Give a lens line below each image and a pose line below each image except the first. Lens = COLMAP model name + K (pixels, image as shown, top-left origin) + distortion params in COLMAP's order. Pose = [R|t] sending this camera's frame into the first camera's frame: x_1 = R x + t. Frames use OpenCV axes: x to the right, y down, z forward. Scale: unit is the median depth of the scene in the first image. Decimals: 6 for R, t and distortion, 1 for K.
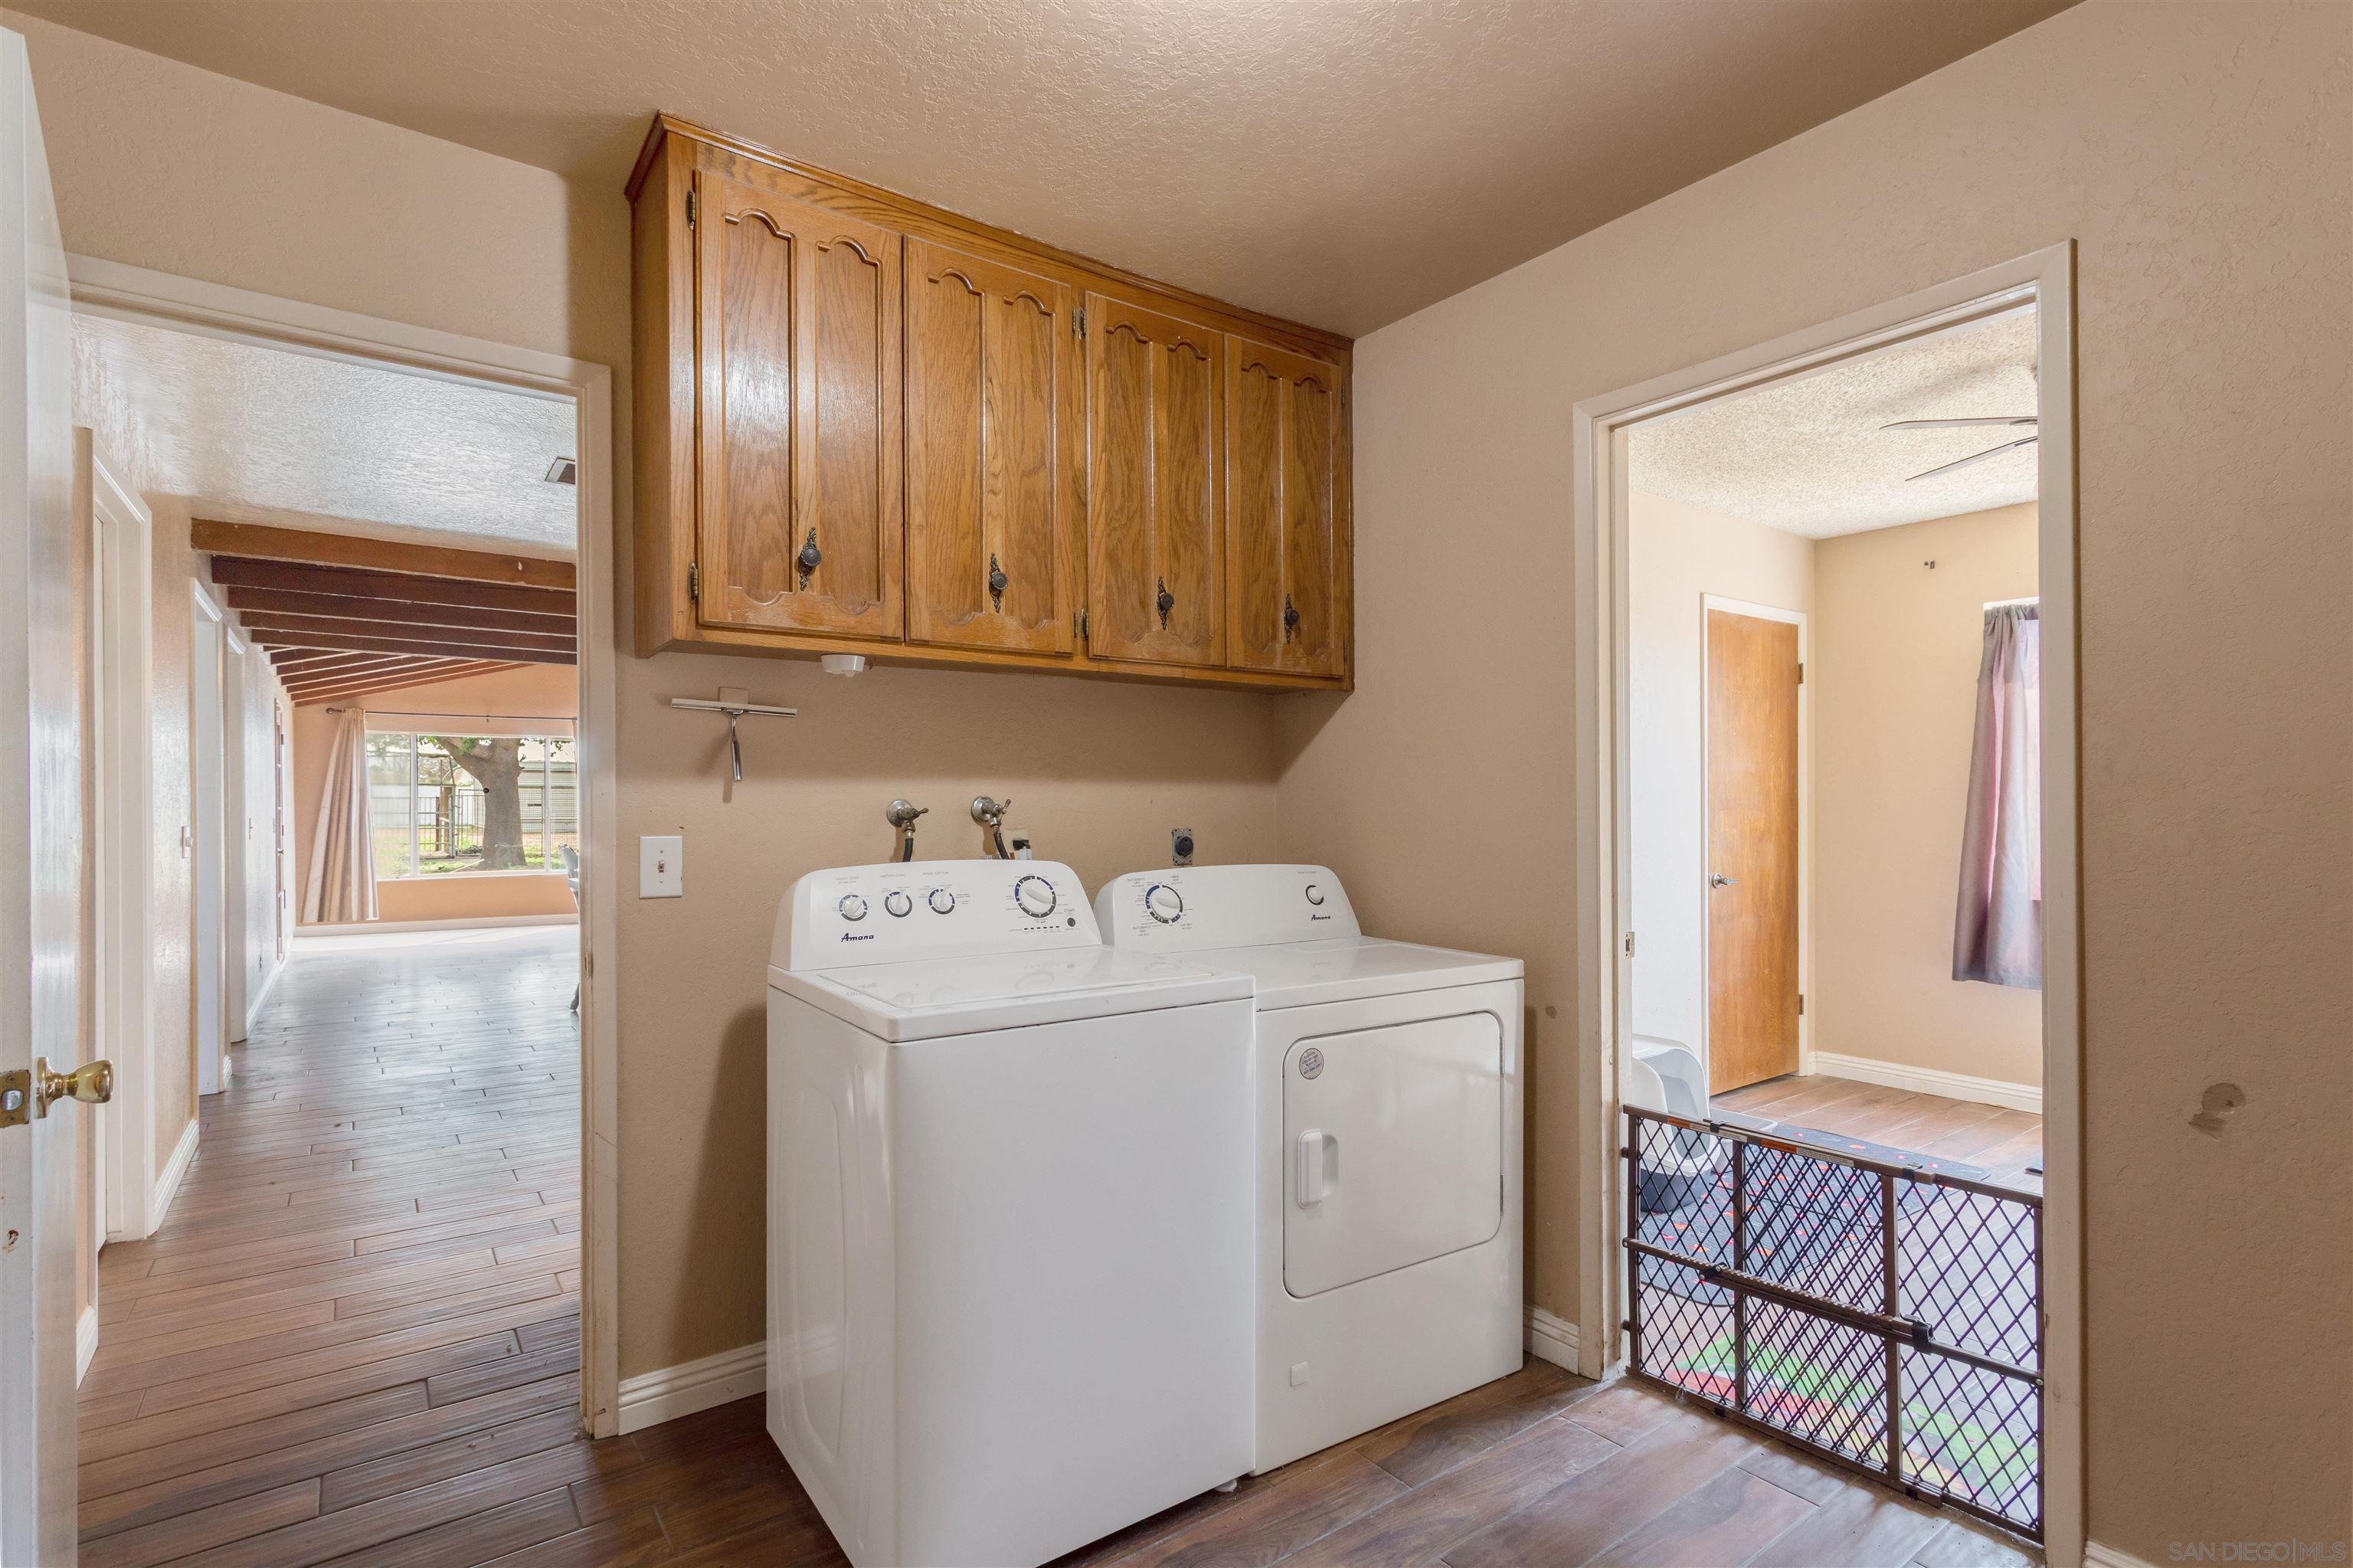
lens RADIAL K [[1120.7, 0, 1171.9], [0, 1120.7, 803.9], [0, 0, 1]] dist [0.002452, 0.001463]
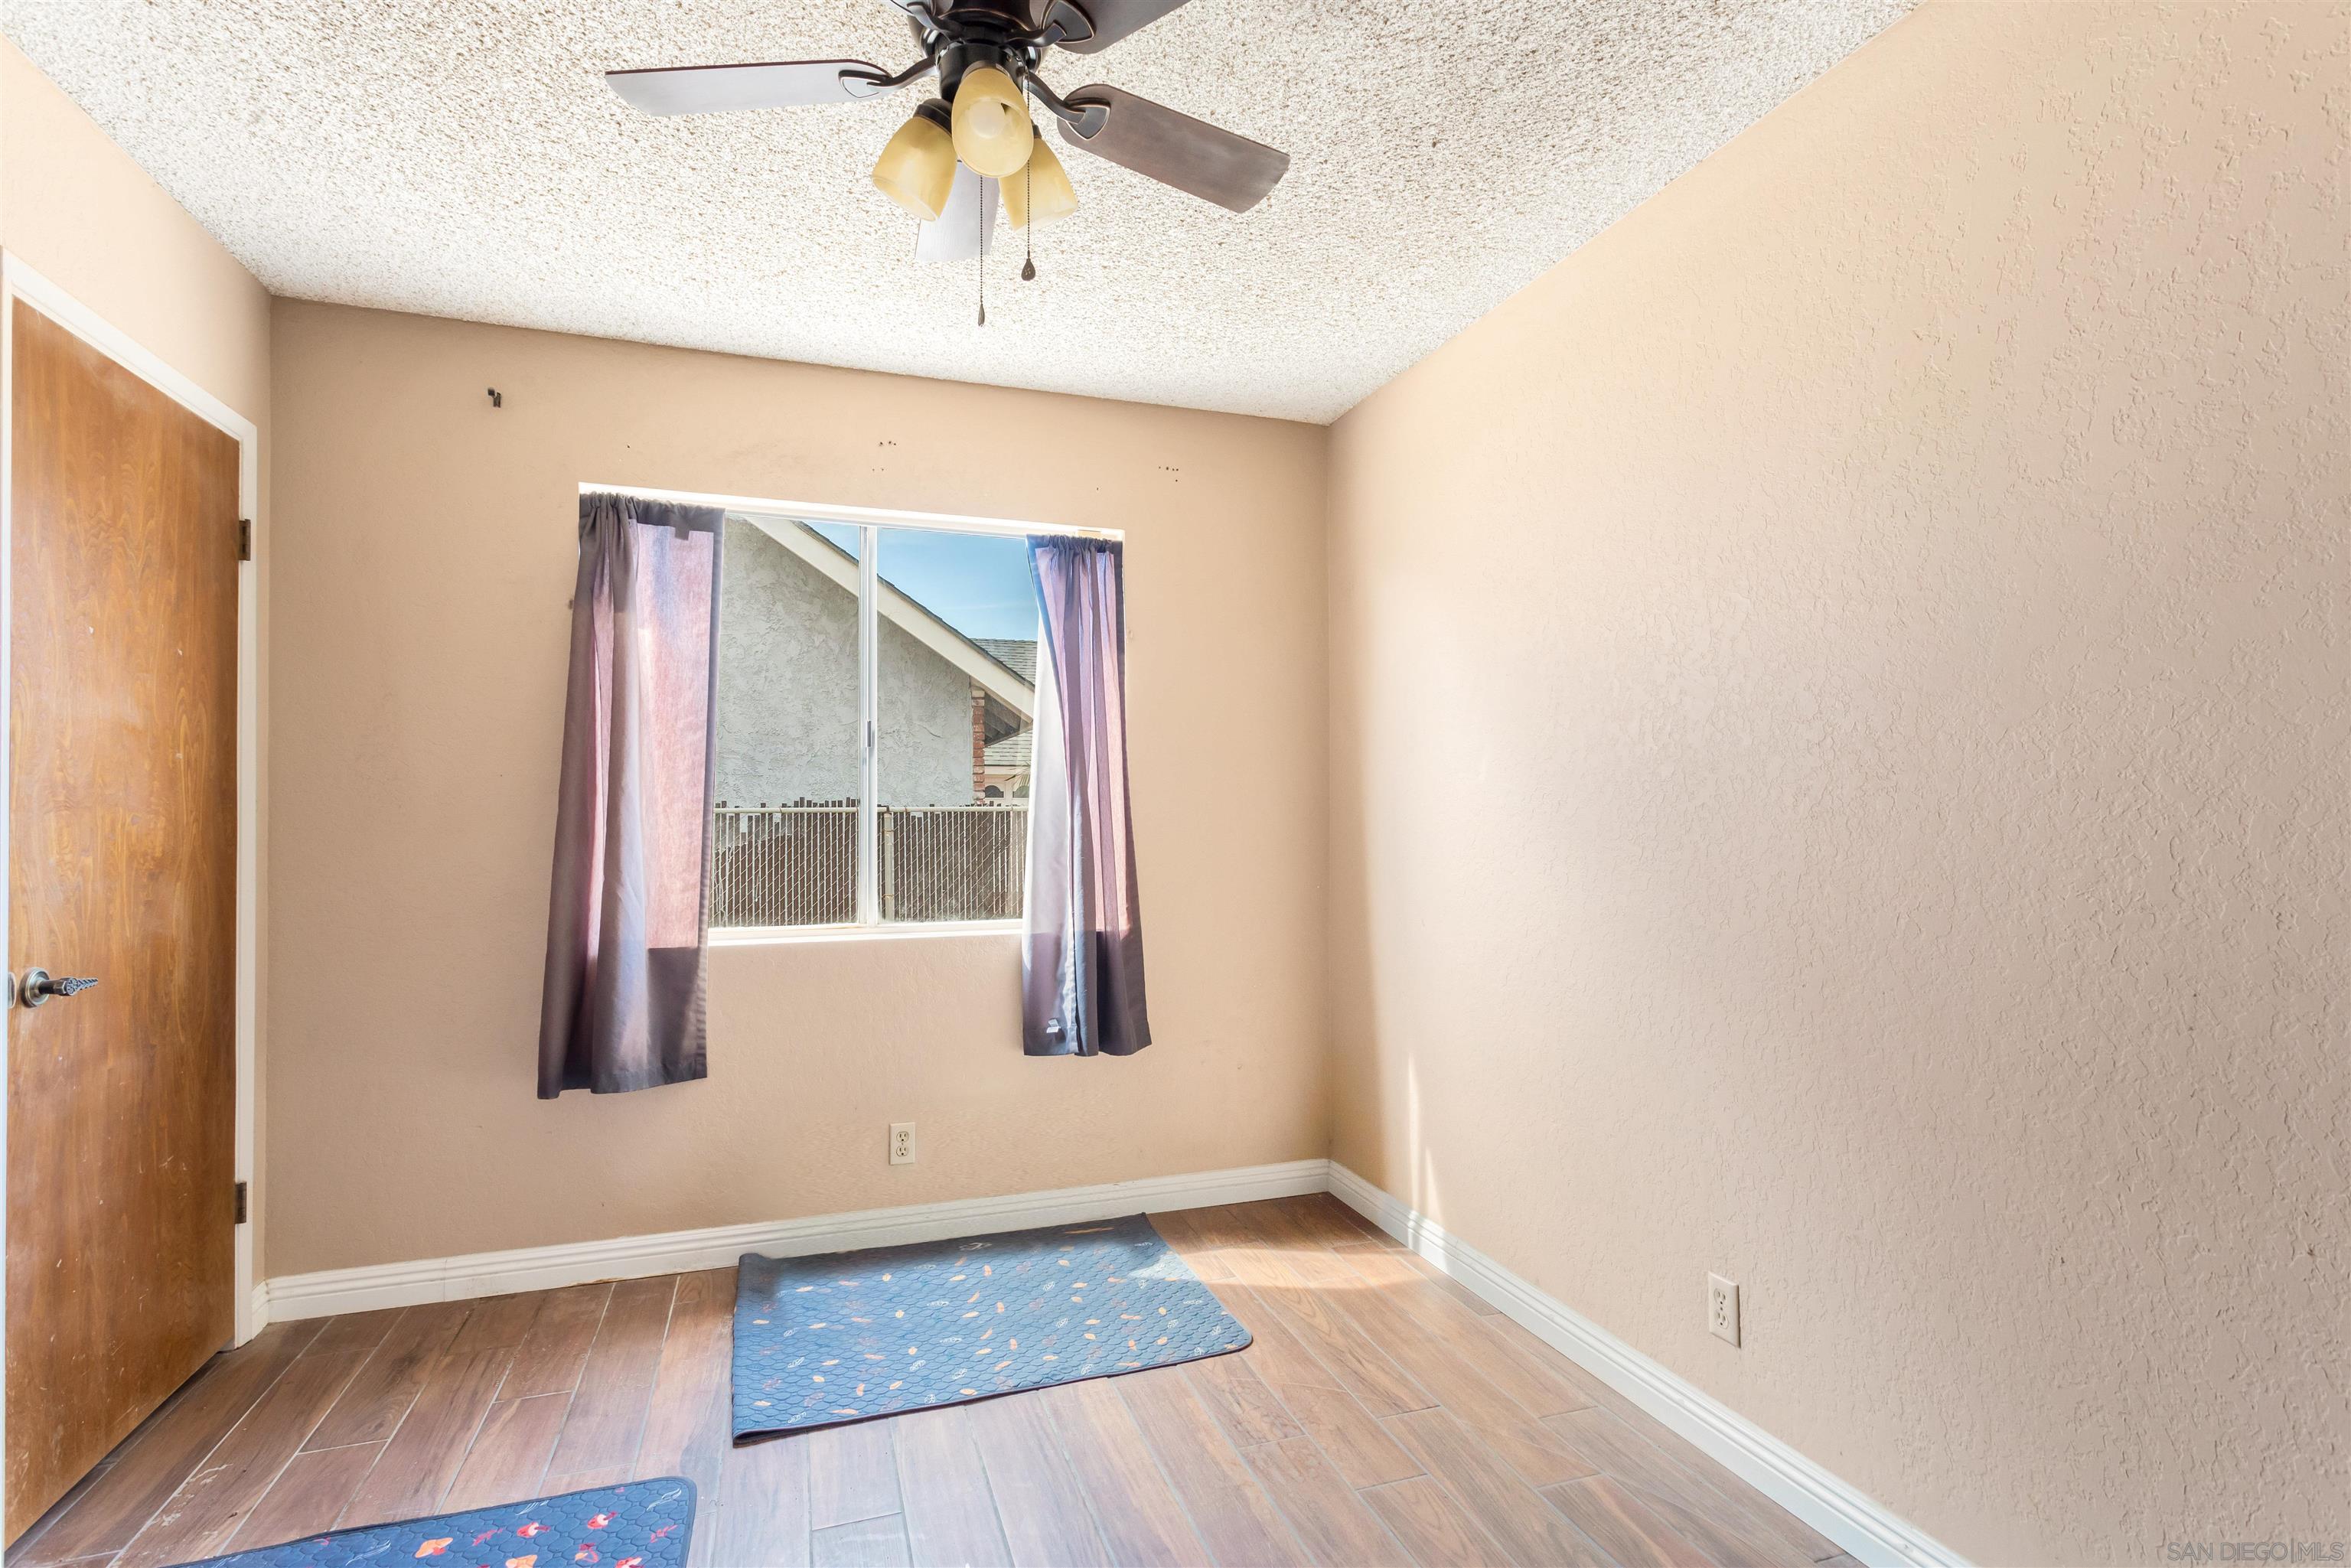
lens RADIAL K [[1119.7, 0, 1171.1], [0, 1119.7, 804.9], [0, 0, 1]] dist [0.002452, 0.001463]
pose [[0.297033, 0.009495, 0.954820, 0.212177], [-0.002163, 0.999955, -0.009271, 0.006231], [-0.954865, 0.000689, 0.297041, 0.470160]]
